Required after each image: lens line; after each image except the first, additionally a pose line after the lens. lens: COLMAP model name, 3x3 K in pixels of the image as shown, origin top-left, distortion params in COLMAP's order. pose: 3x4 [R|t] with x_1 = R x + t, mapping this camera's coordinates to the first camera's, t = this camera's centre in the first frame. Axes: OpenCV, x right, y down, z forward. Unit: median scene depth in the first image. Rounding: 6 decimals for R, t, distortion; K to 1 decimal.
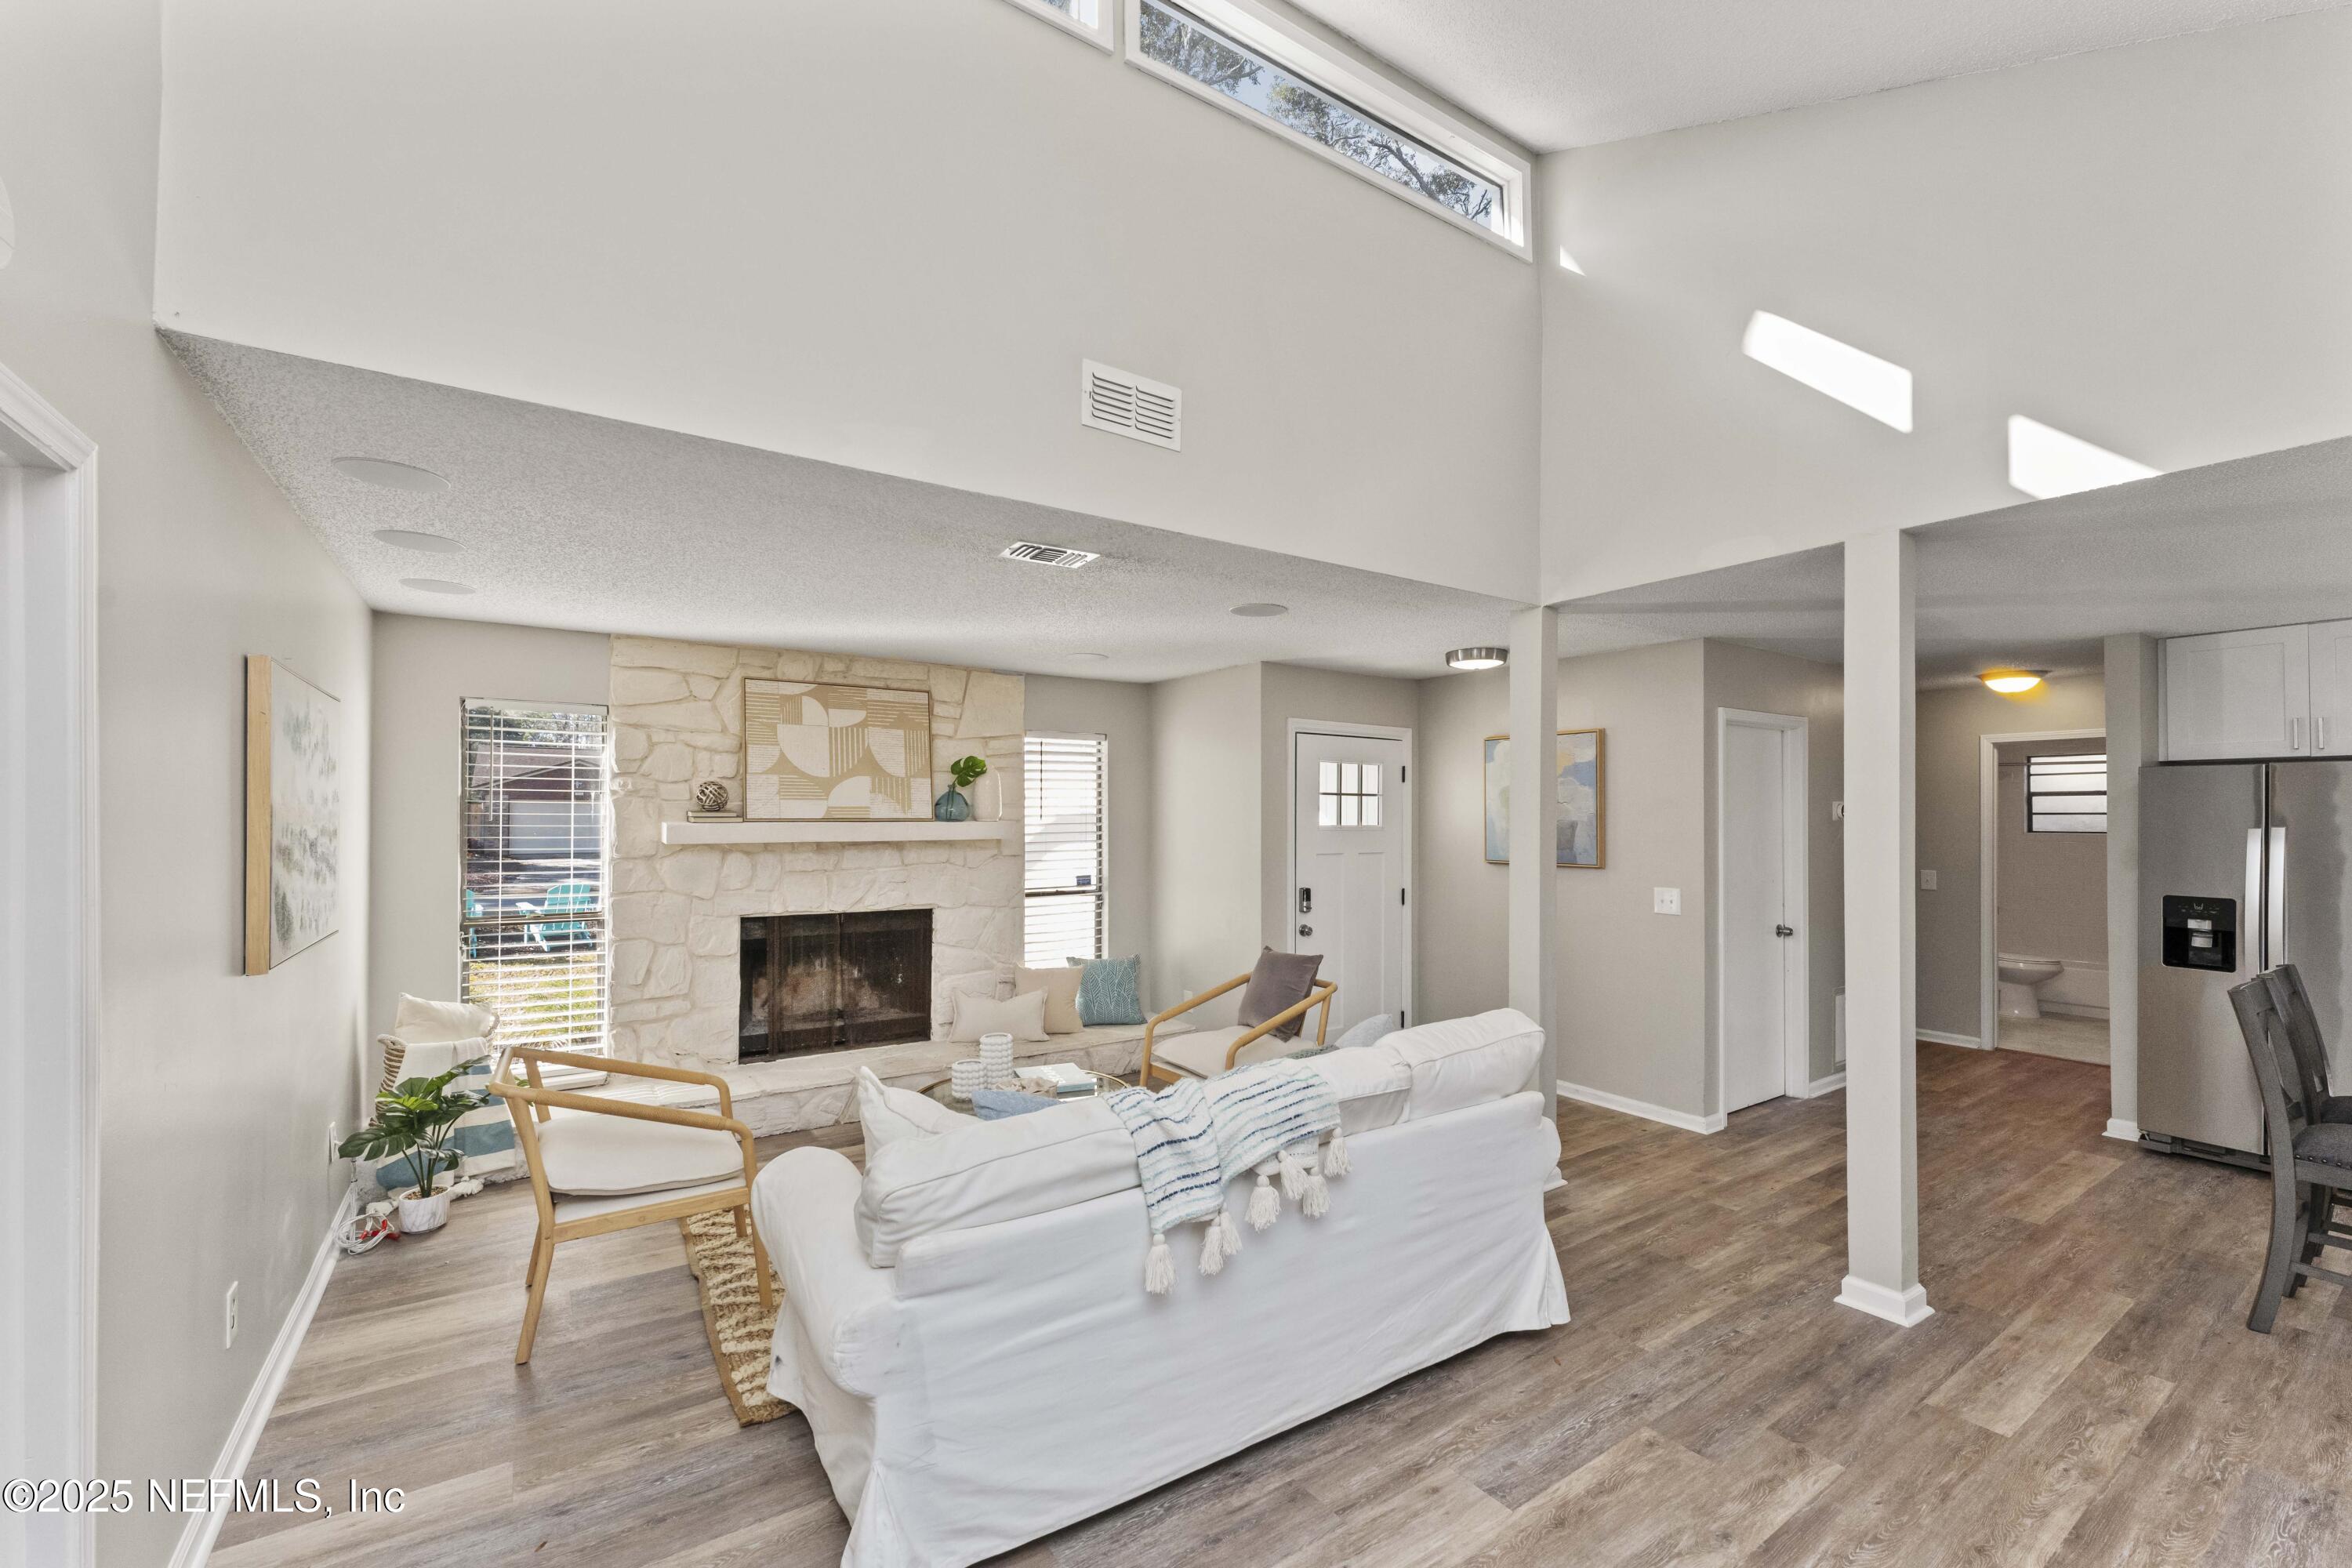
lens RADIAL K [[958.7, 0, 1162.0], [0, 958.7, 805.6], [0, 0, 1]] dist [-0.000857, 0.000131]
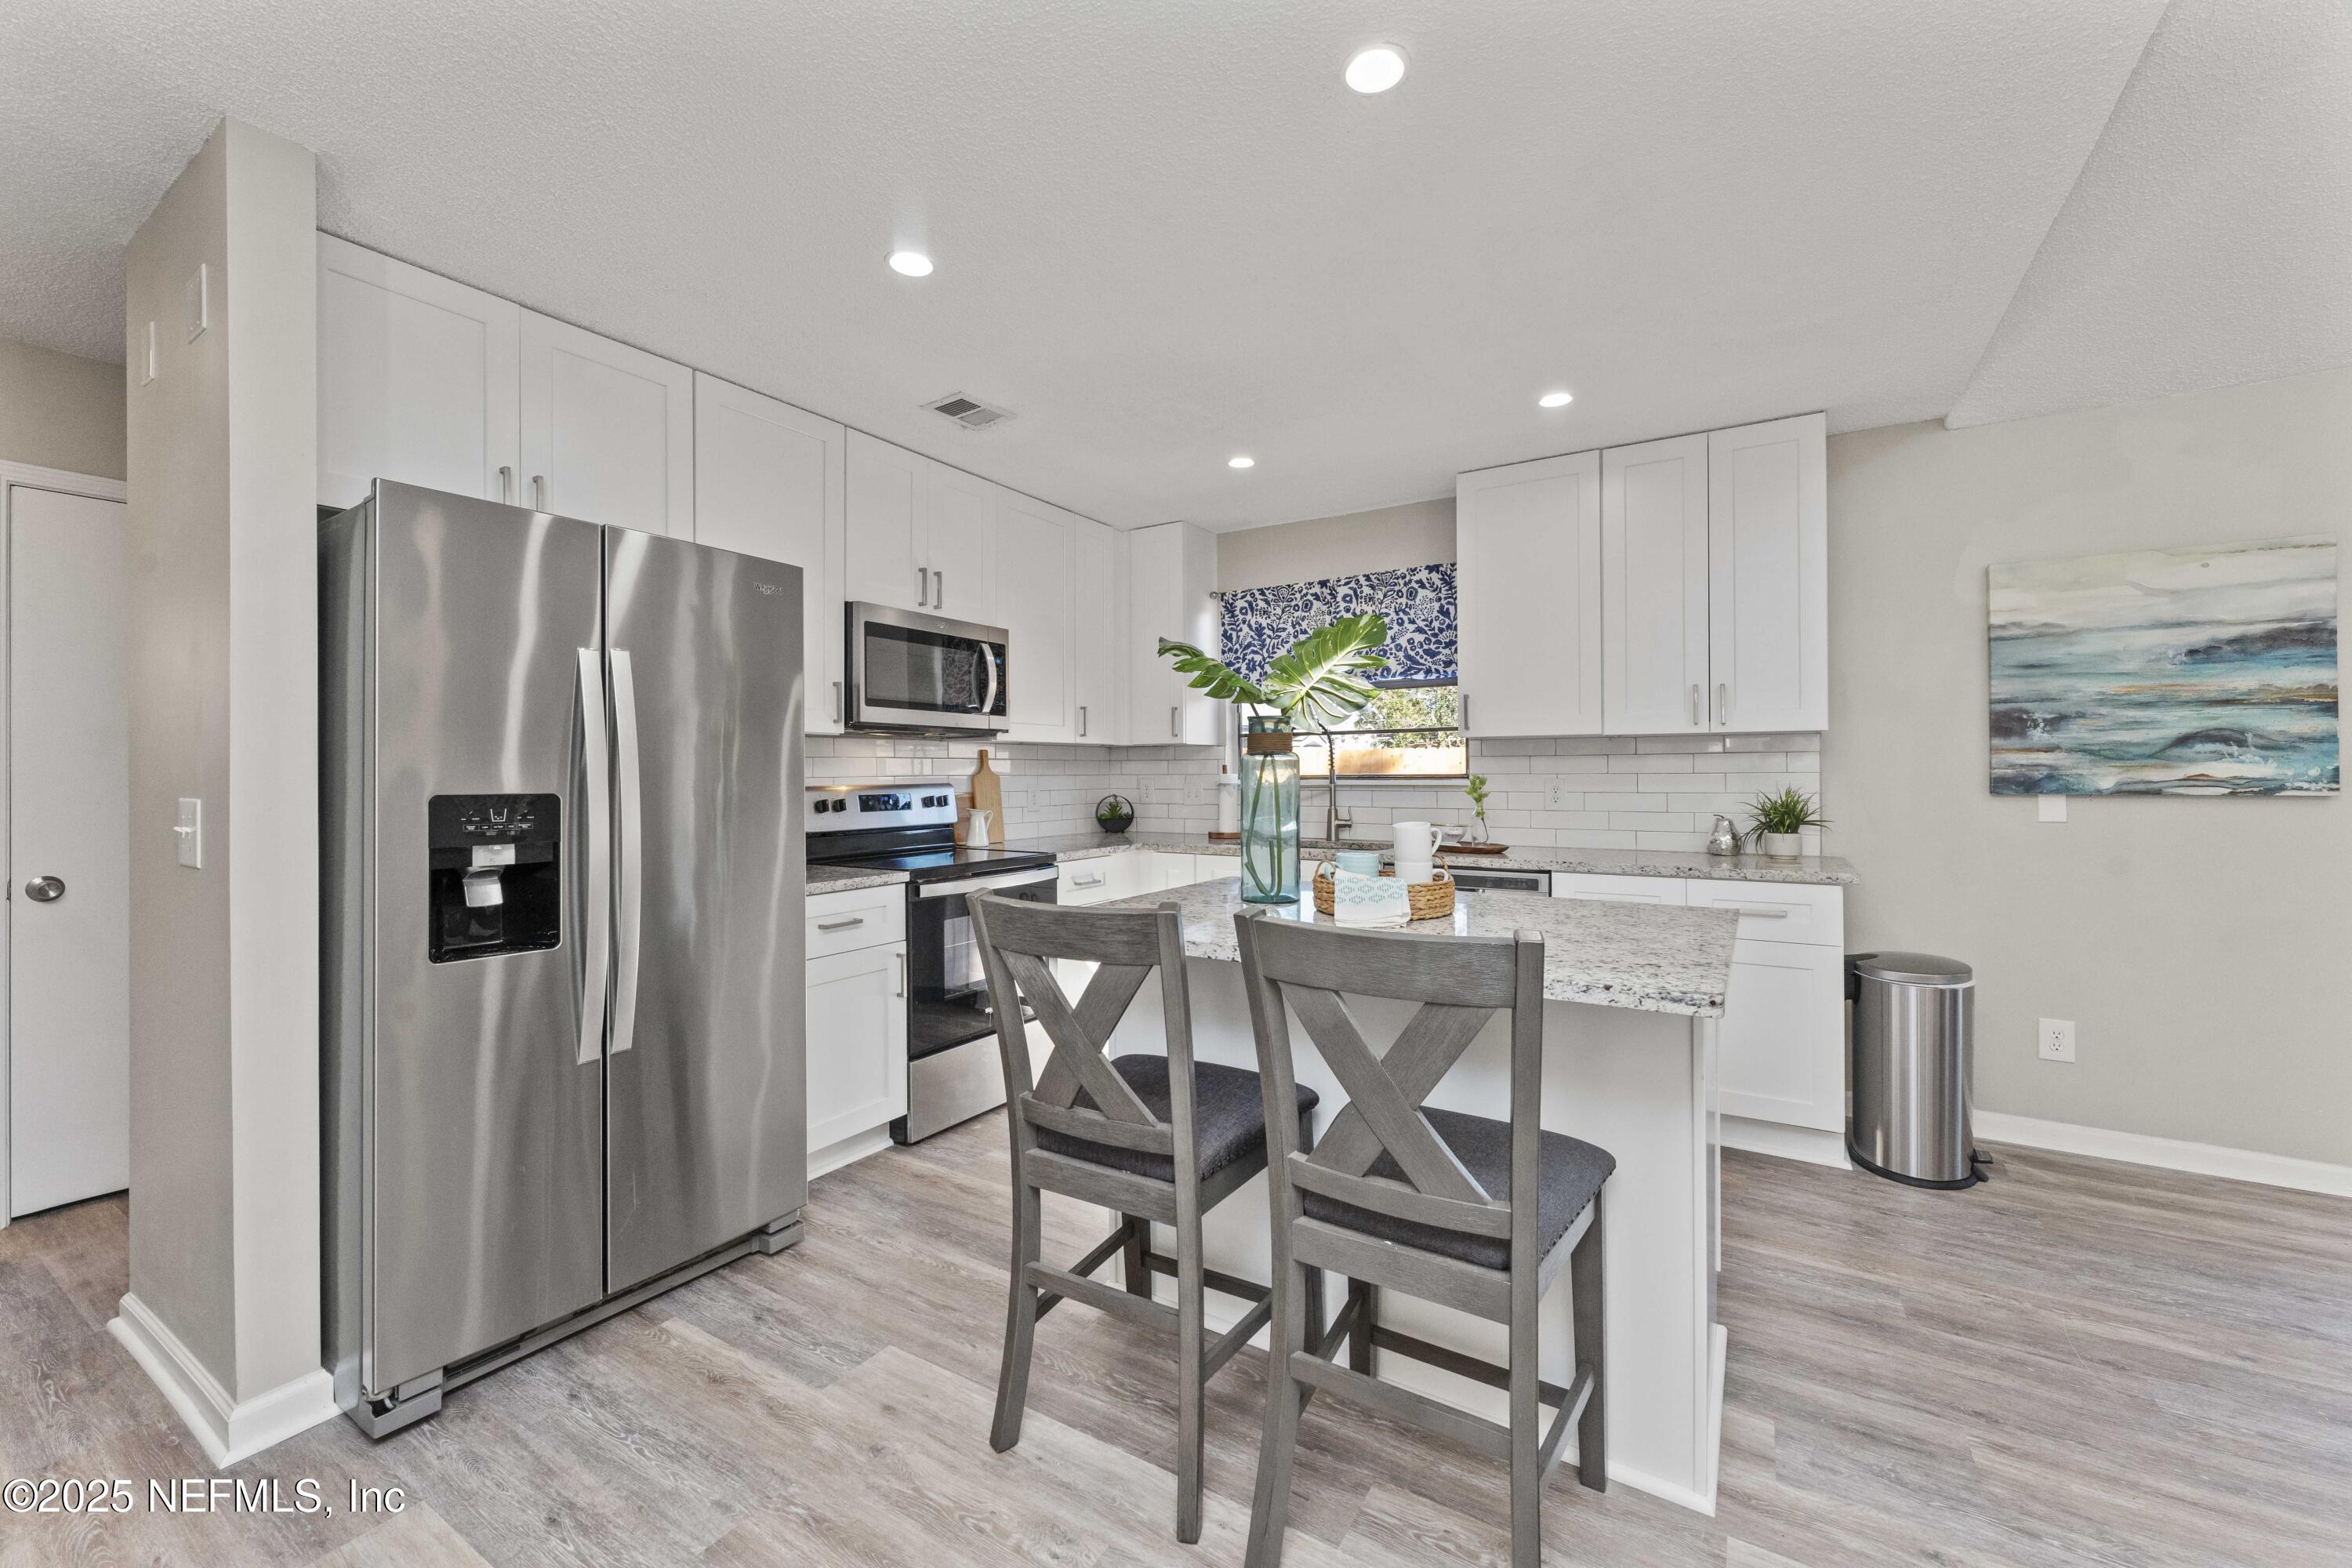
lens RADIAL K [[941.9, 0, 1165.7], [0, 941.9, 766.0], [0, 0, 1]] dist [-0.000136, 0.000276]
pose [[-0.404660, 0.007410, 0.914437, 0.463655], [-0.003853, 0.999944, -0.009808, 0.071557], [-0.914459, -0.007492, -0.404609, 0.747365]]
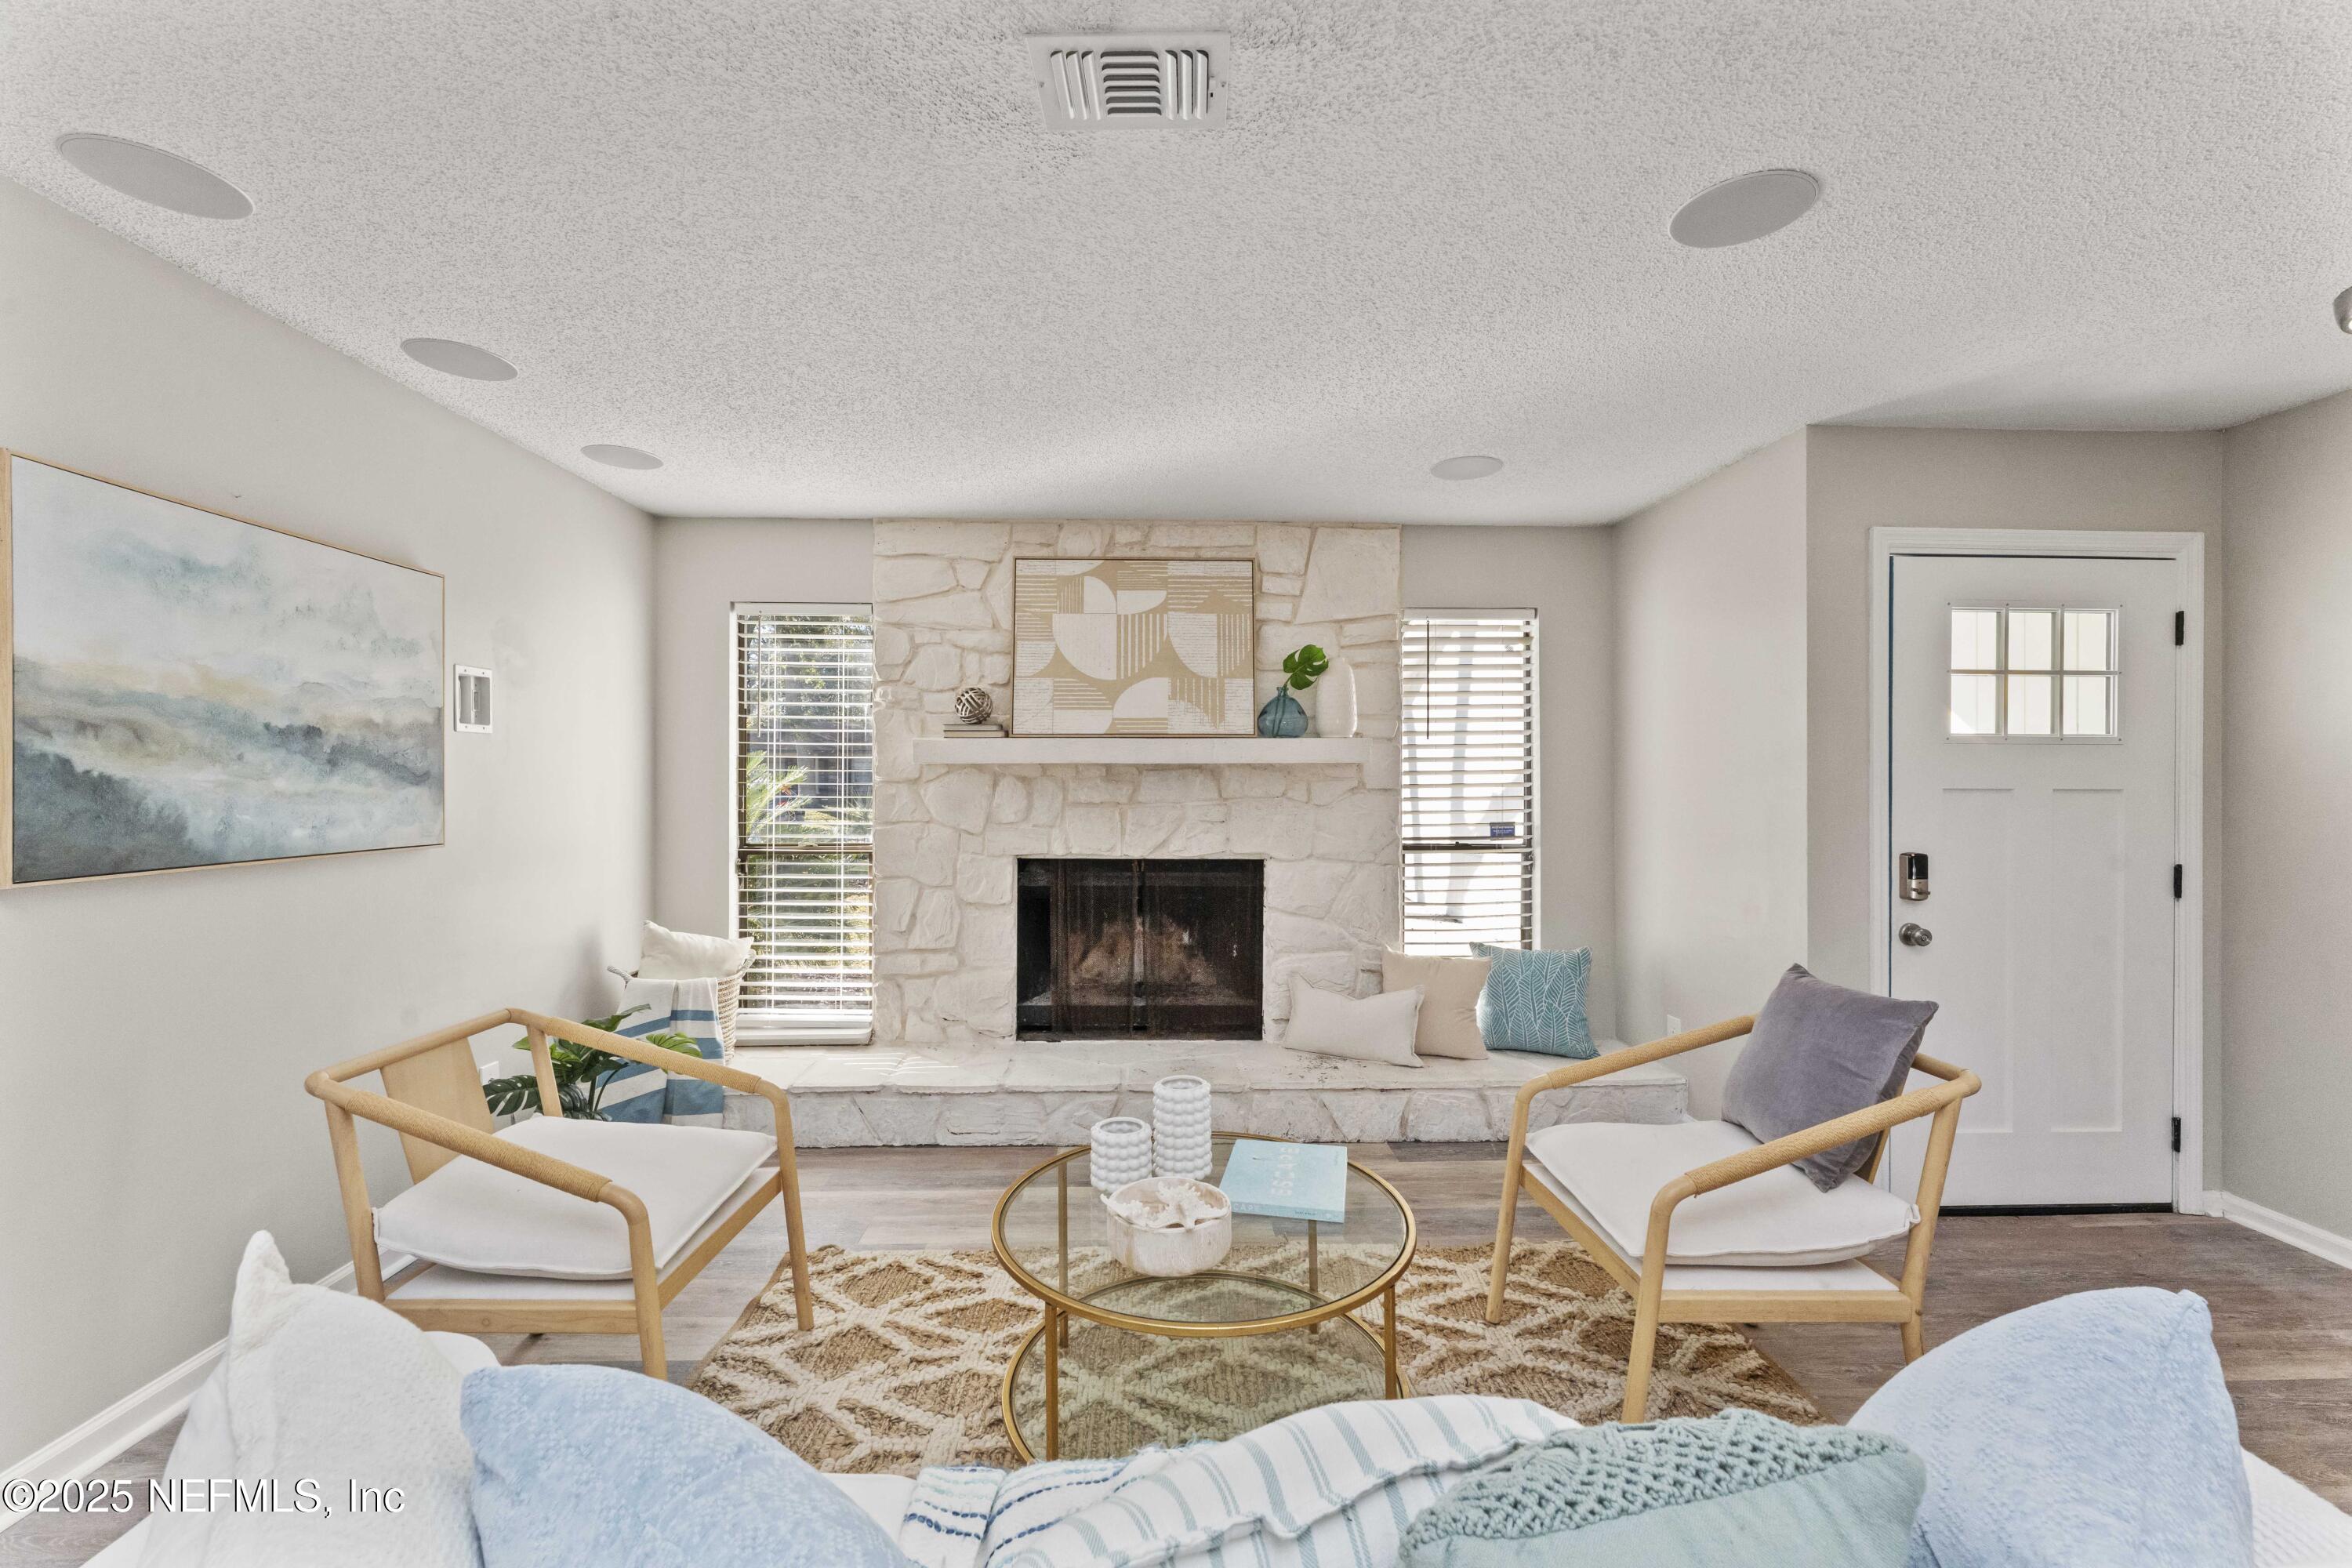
lens RADIAL K [[934.0, 0, 1174.1], [0, 934.0, 776.4], [0, 0, 1]] dist [-0.000163, 0.000330]
pose [[0.849620, -0.001278, -0.527394, 0.084295], [0.006169, 0.999953, 0.007515, 0.042388], [0.527359, -0.009639, 0.849588, 0.400593]]
